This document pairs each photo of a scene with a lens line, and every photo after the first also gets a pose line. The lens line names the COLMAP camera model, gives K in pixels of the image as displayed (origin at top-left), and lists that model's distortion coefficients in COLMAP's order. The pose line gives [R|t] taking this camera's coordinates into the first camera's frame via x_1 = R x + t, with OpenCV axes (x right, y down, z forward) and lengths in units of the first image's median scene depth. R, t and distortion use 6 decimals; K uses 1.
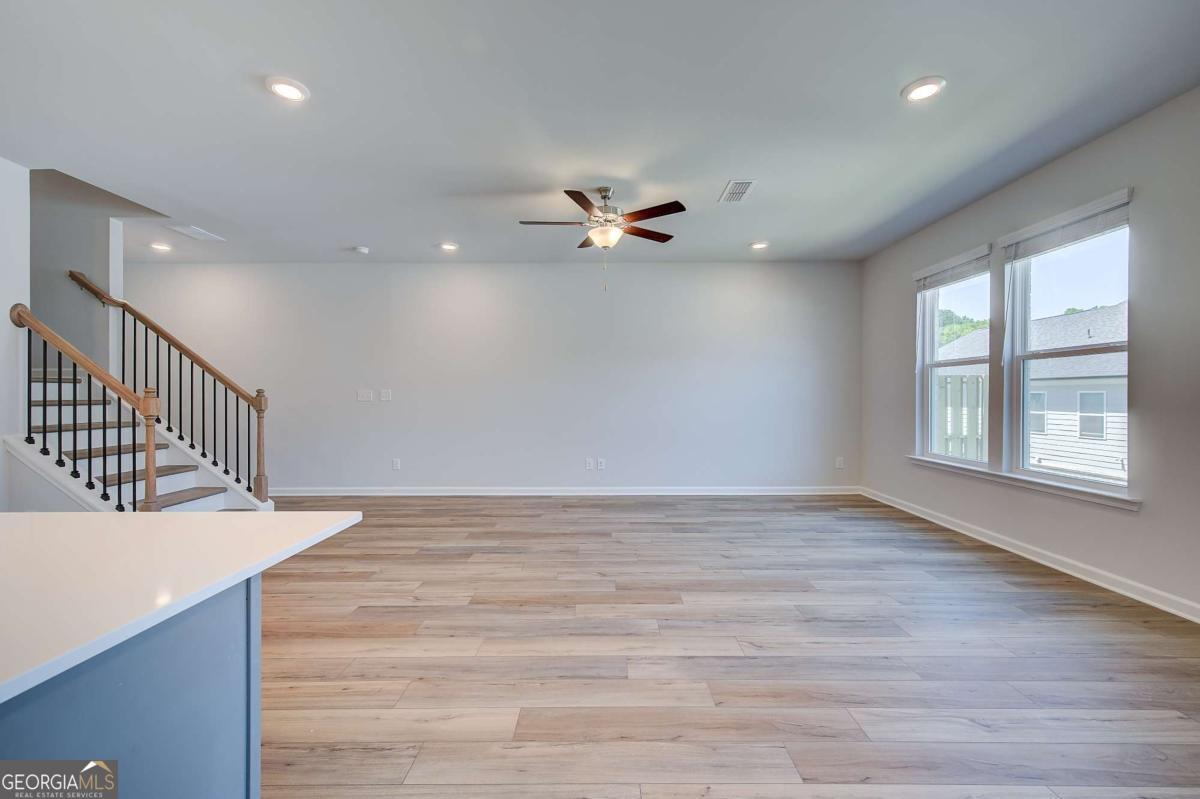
lens RADIAL K [[477.3, 0, 600.0], [0, 477.3, 399.5], [0, 0, 1]] dist [0.001648, -0.000002]
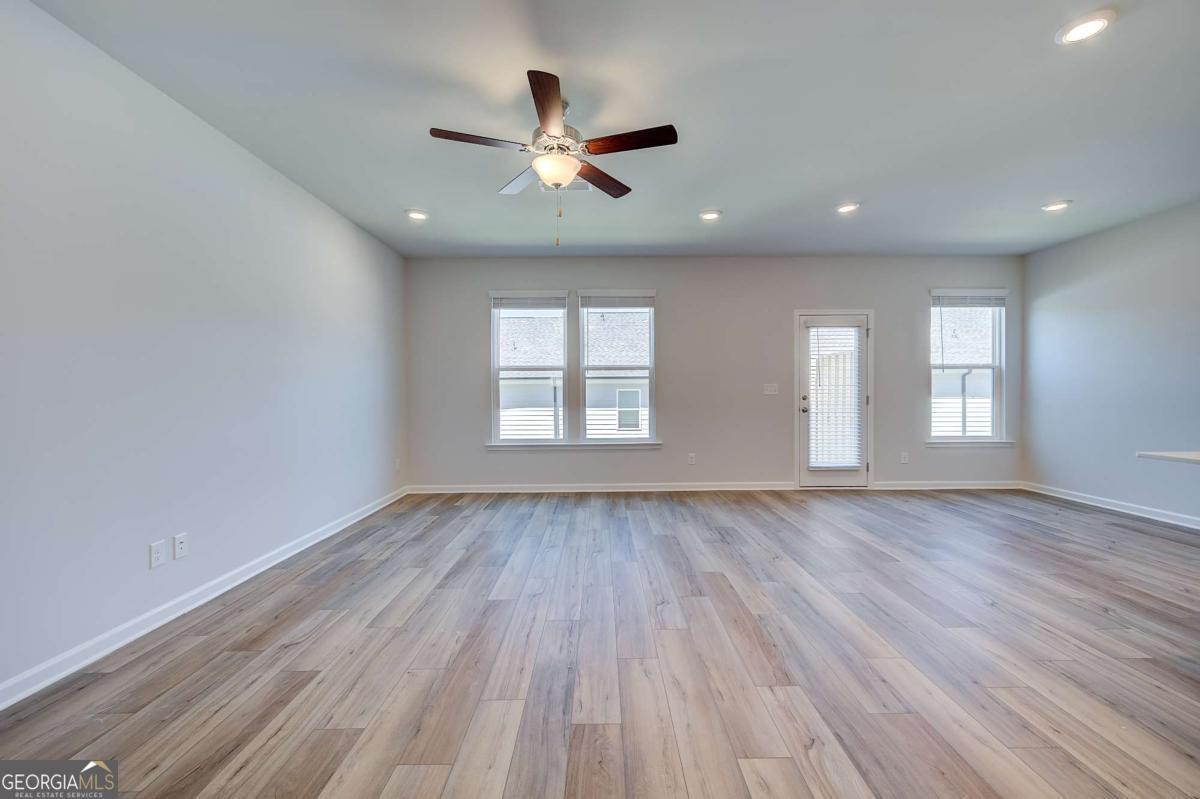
lens RADIAL K [[486.1, 0, 600.0], [0, 486.1, 399.5], [0, 0, 1]] dist [0.000686, -0.000338]
pose [[0.000062, -0.011627, 0.999932, -0.983116], [0.018675, 0.999758, 0.011624, -0.006445], [-0.999826, 0.018673, 0.000279, 1.273570]]
